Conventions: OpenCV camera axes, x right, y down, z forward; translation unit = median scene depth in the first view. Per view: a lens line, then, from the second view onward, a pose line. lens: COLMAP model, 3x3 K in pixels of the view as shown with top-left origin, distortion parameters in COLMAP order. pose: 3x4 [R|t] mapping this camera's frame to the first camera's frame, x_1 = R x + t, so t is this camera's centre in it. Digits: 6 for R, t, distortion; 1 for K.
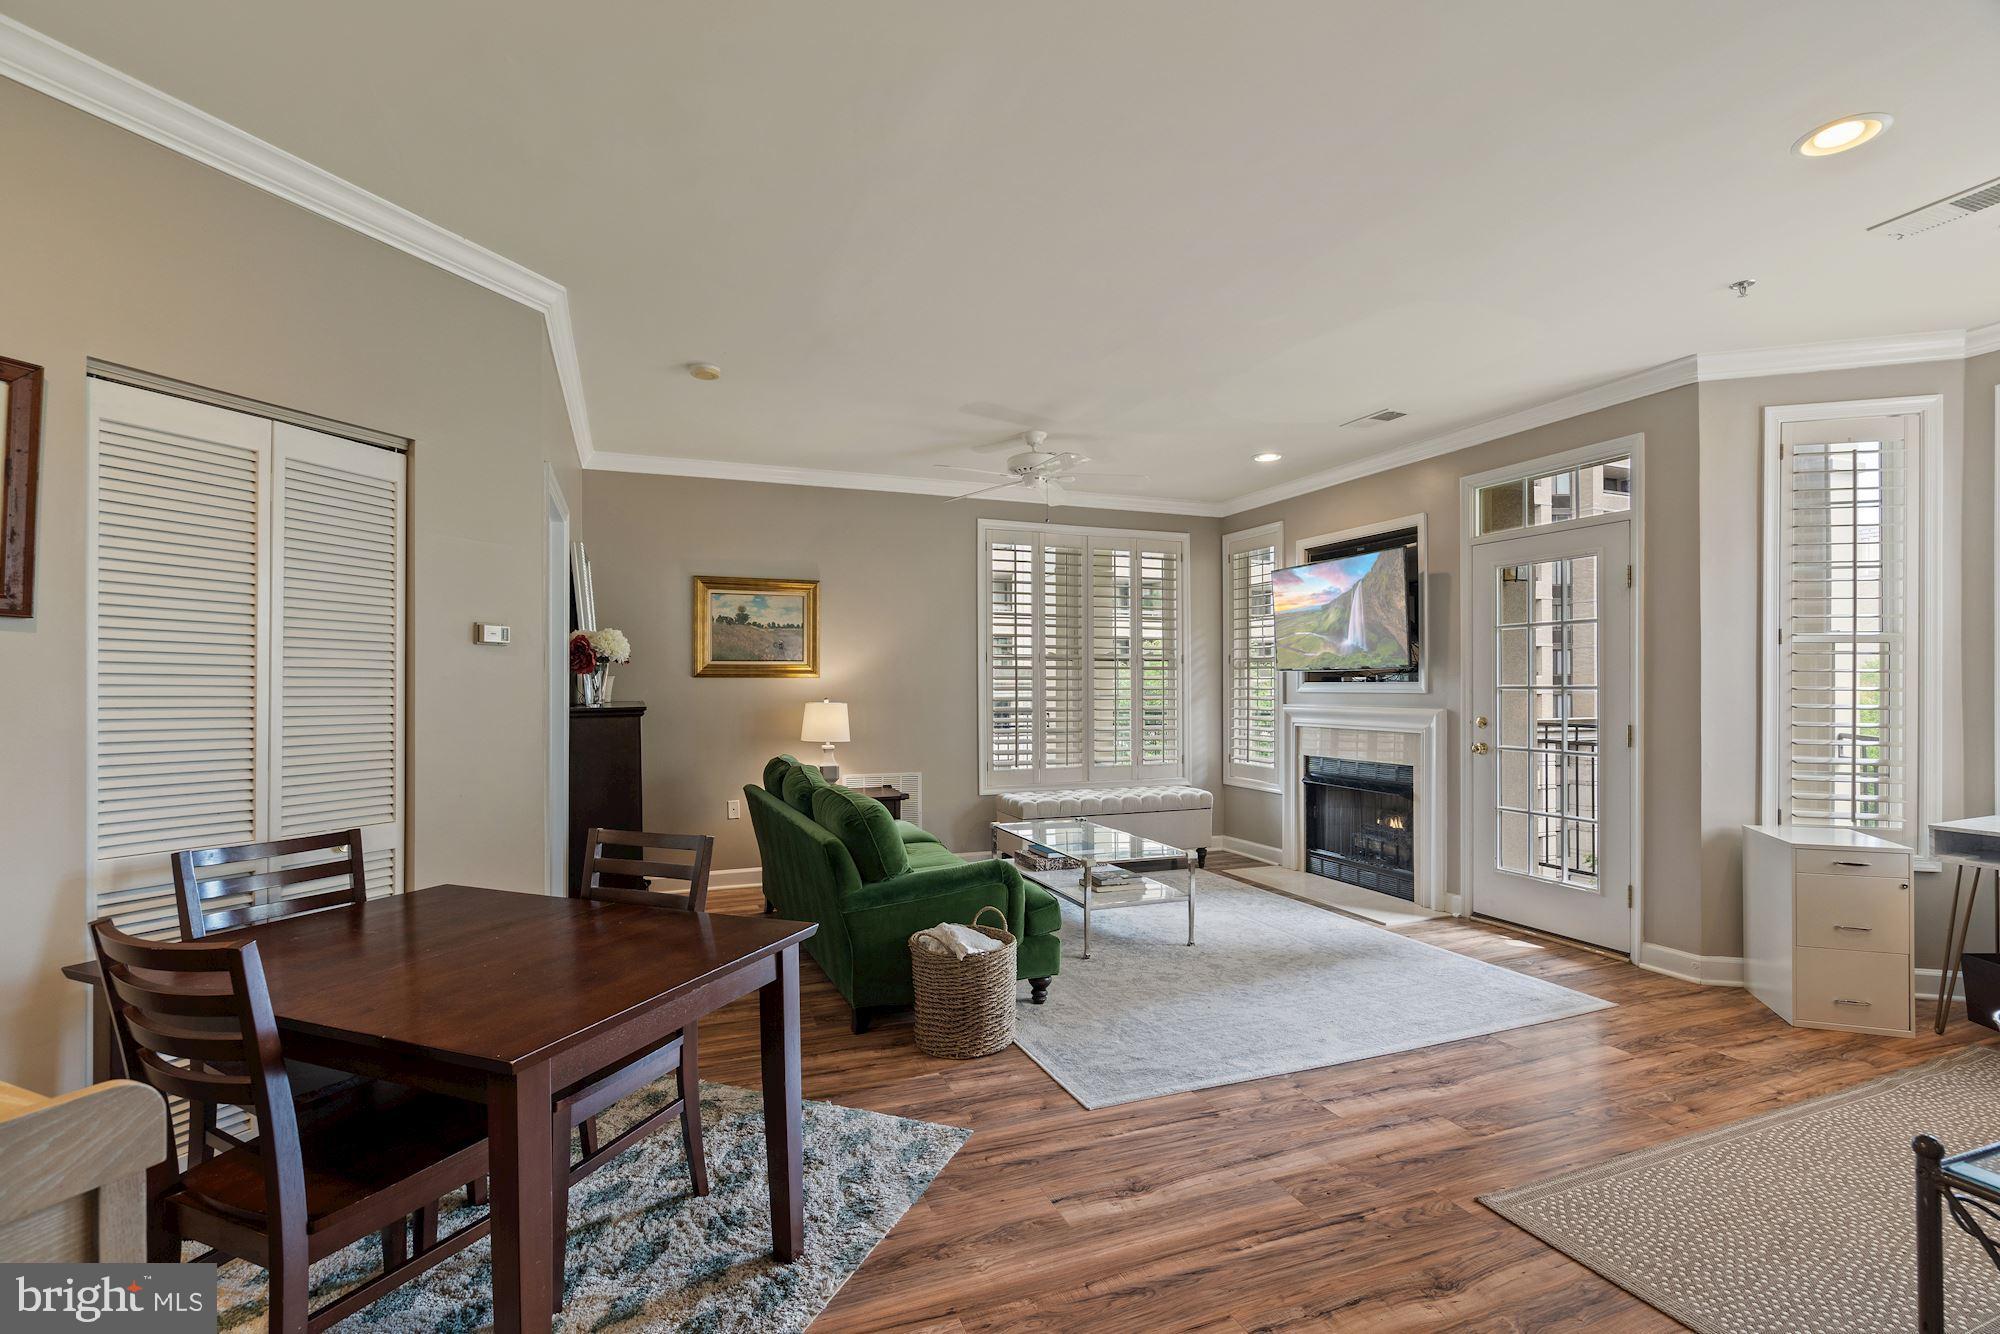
lens RADIAL K [[905.7, 0, 1014.5], [0, 905.7, 675.7], [0, 0, 1]] dist [-0.006085, 0.004776]
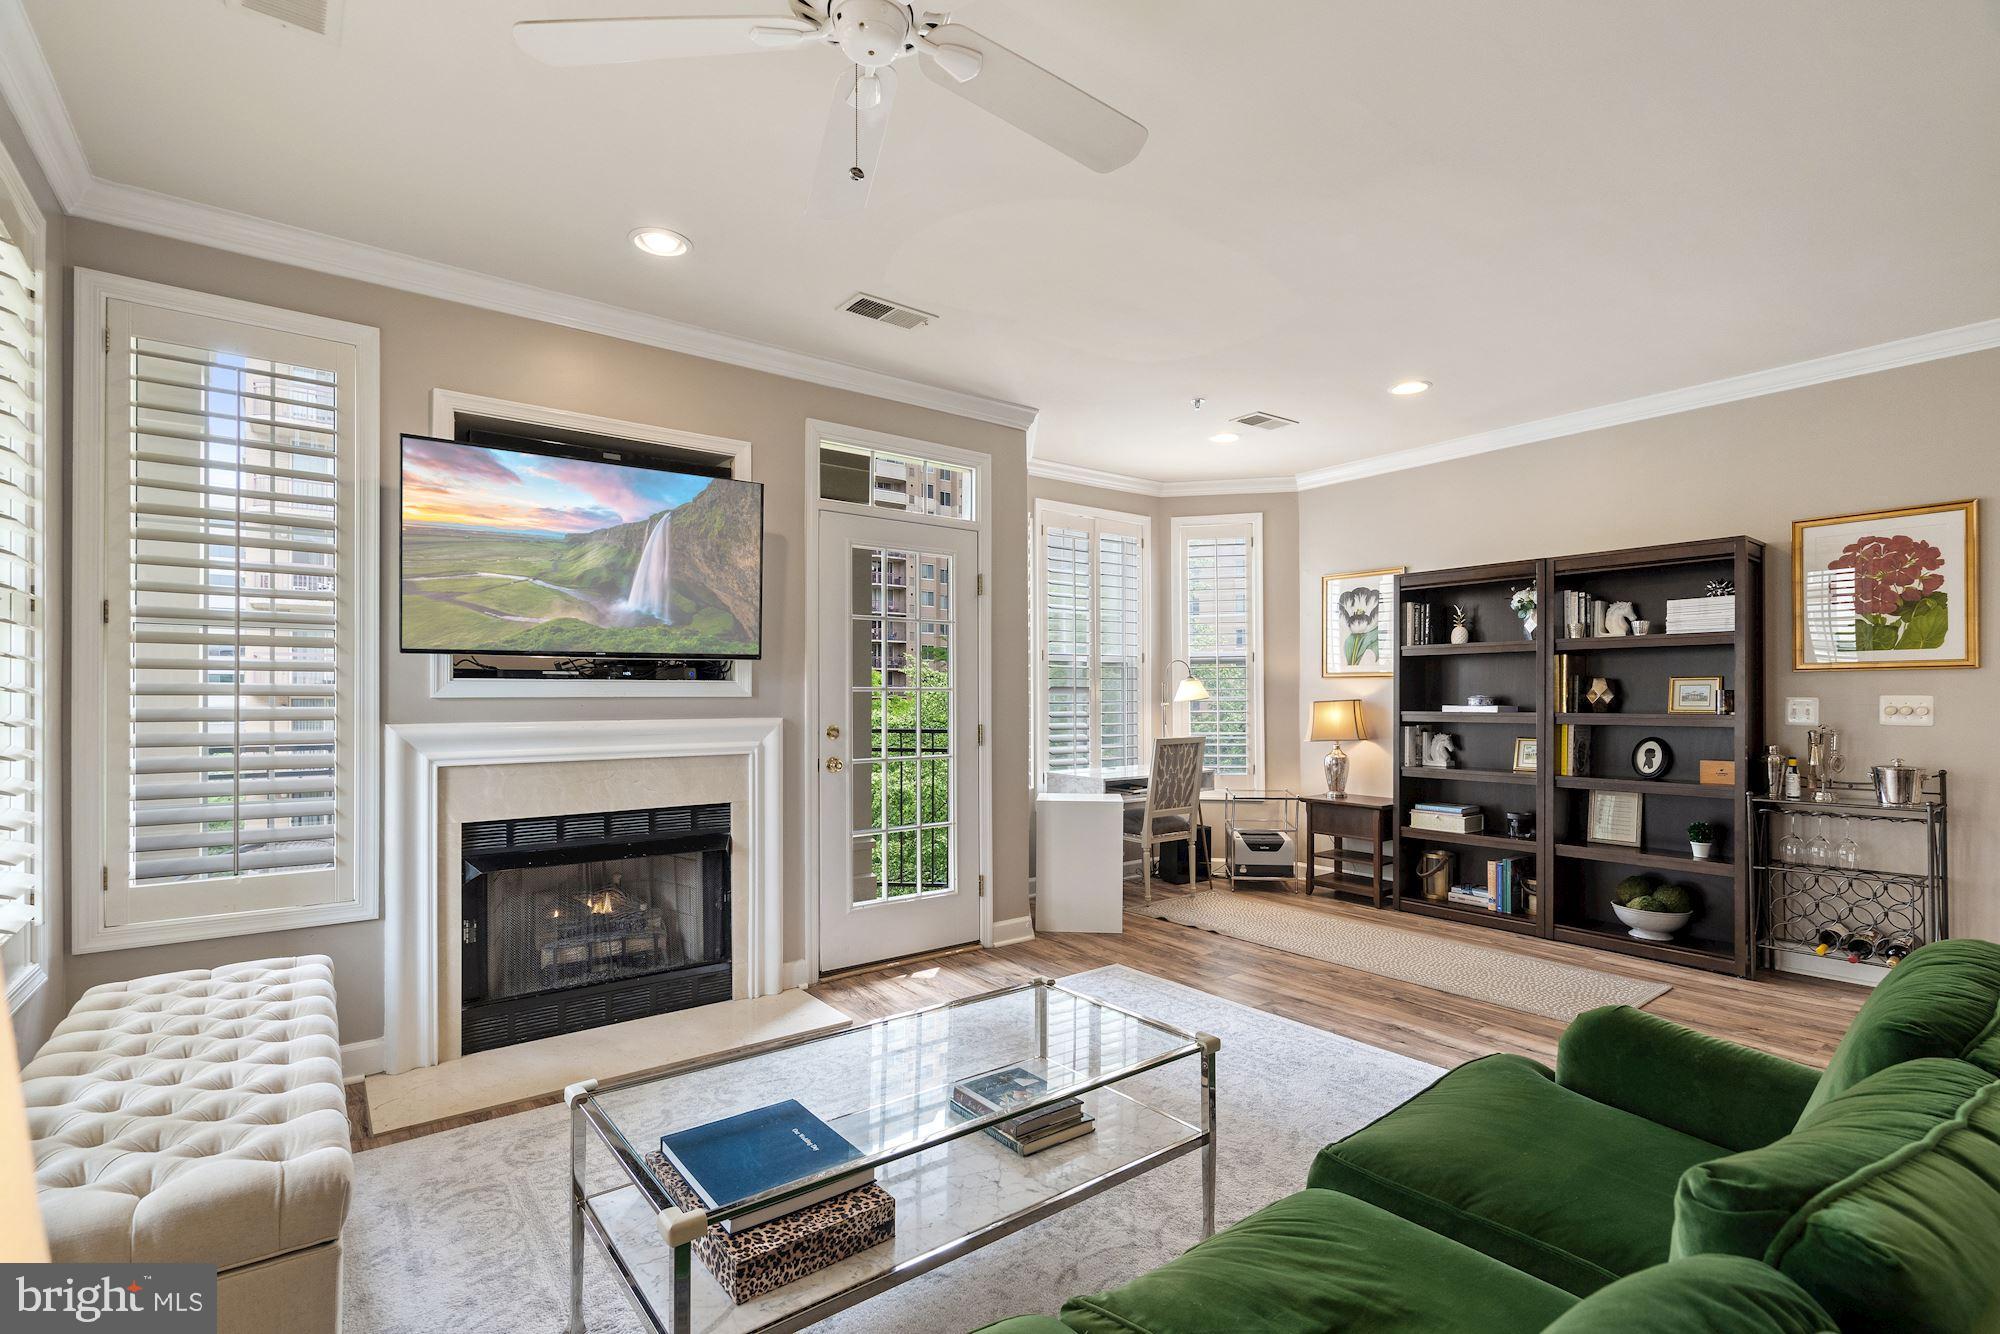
lens RADIAL K [[905.7, 0, 1012.5], [0, 905.7, 691.9], [0, 0, 1]] dist [-0.006085, 0.004776]
pose [[-0.259182, 0.009099, 0.965786, -0.285348], [-0.009023, 0.999889, -0.011842, 0.023756], [-0.965786, -0.011784, -0.259072, 0.994664]]
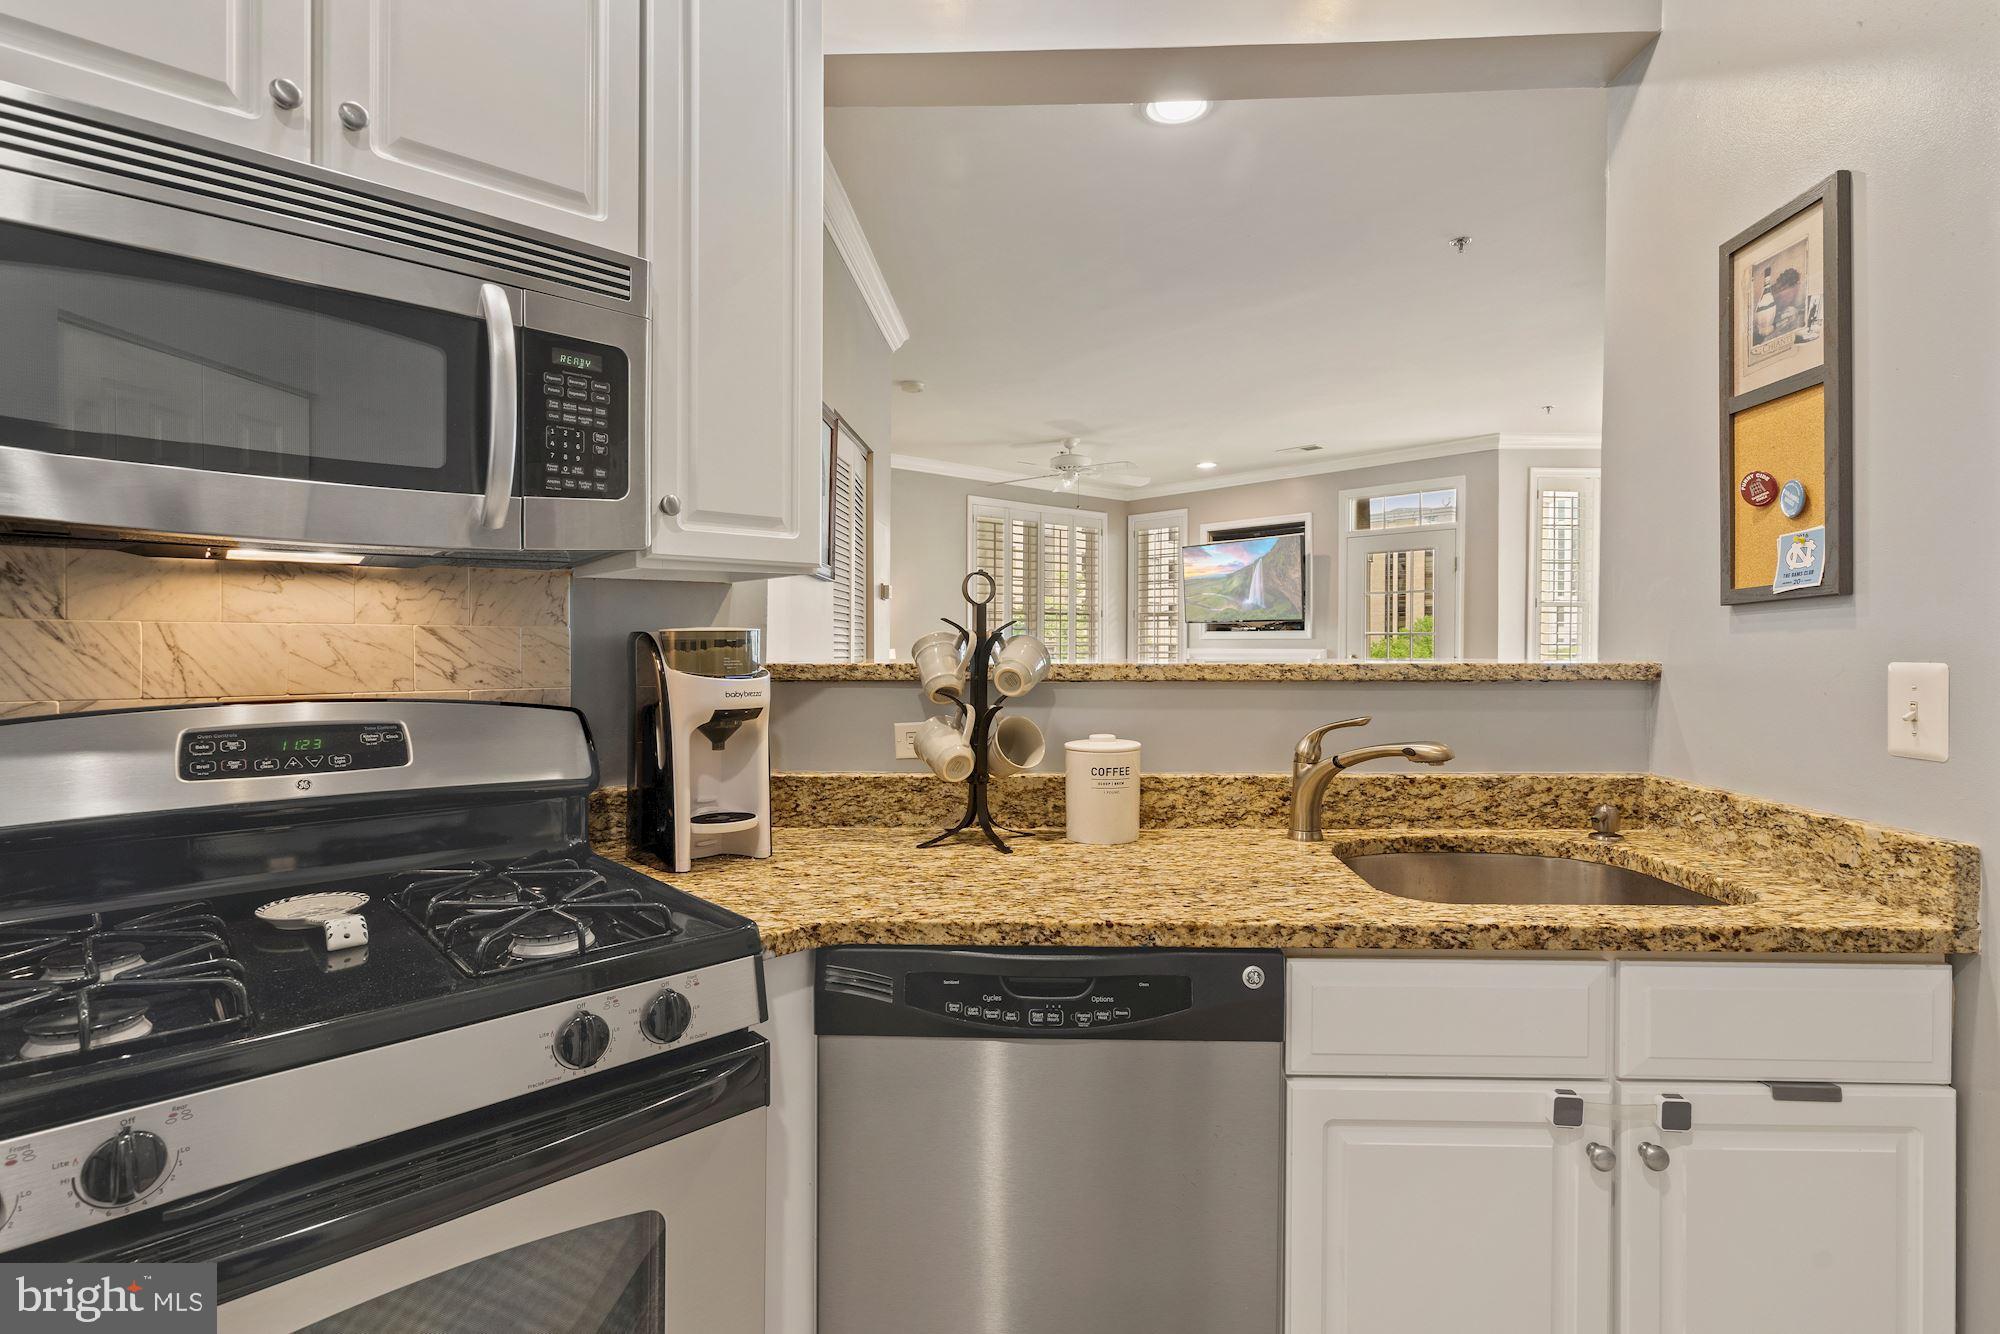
lens RADIAL K [[905.7, 0, 1000.1], [0, 905.7, 650.0], [0, 0, 1]] dist [-0.006085, 0.004776]
pose [[0.941186, -0.005272, 0.337847, -0.503929], [-0.002660, 0.999732, 0.023013, 0.006676], [-0.337878, -0.022559, 0.940920, -0.195997]]
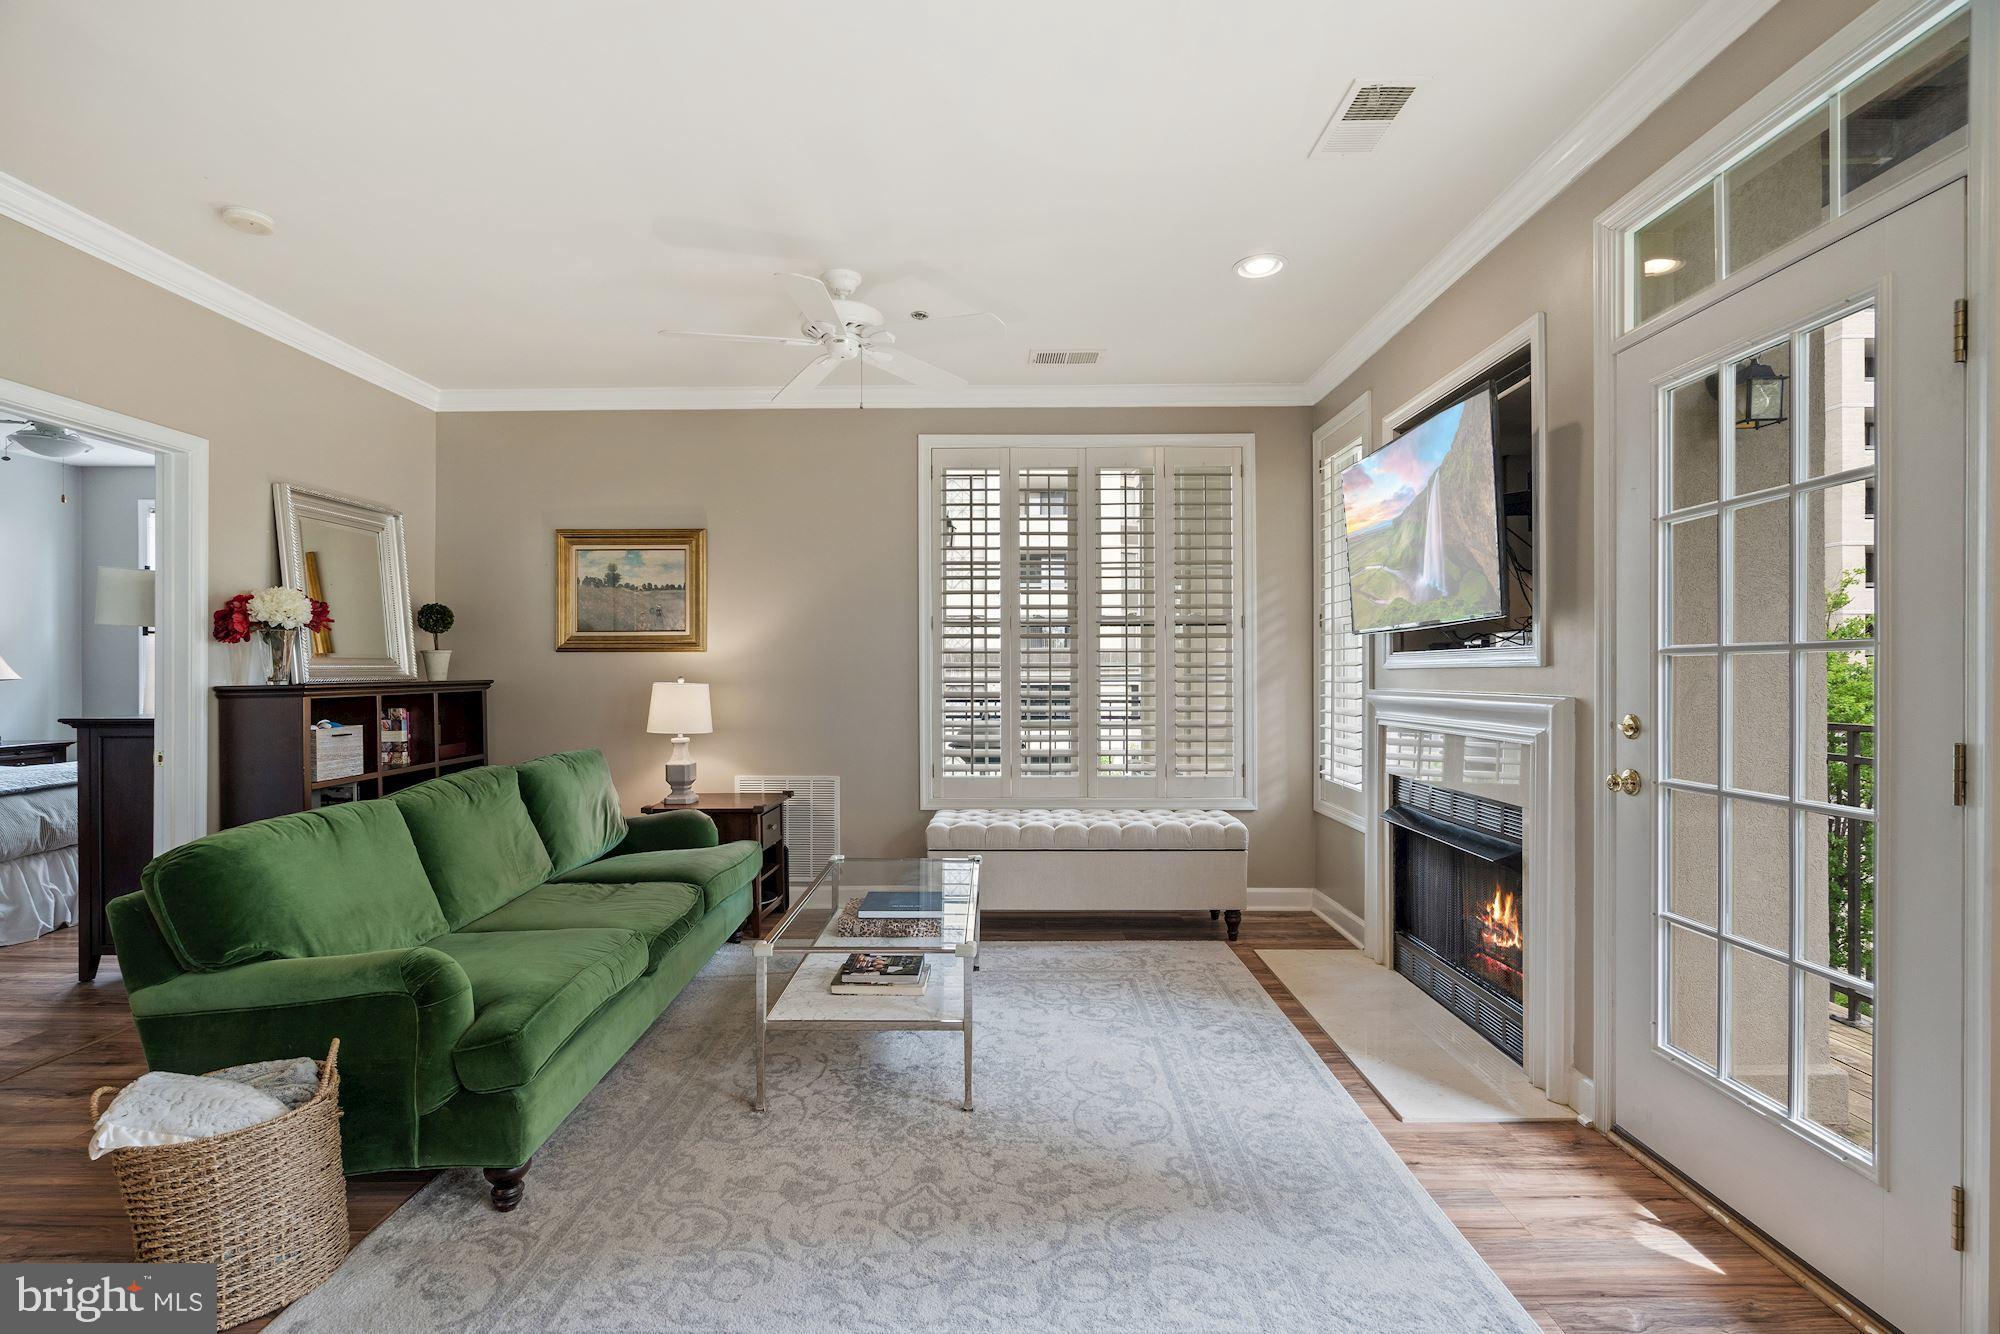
lens RADIAL K [[905.7, 0, 1011.4], [0, 905.7, 671.1], [0, 0, 1]] dist [-0.006085, 0.004776]
pose [[0.927161, -0.001341, -0.374660, 0.371313], [0.005281, 0.999941, 0.009490, 0.014868], [0.374625, -0.010778, 0.927114, 0.417553]]
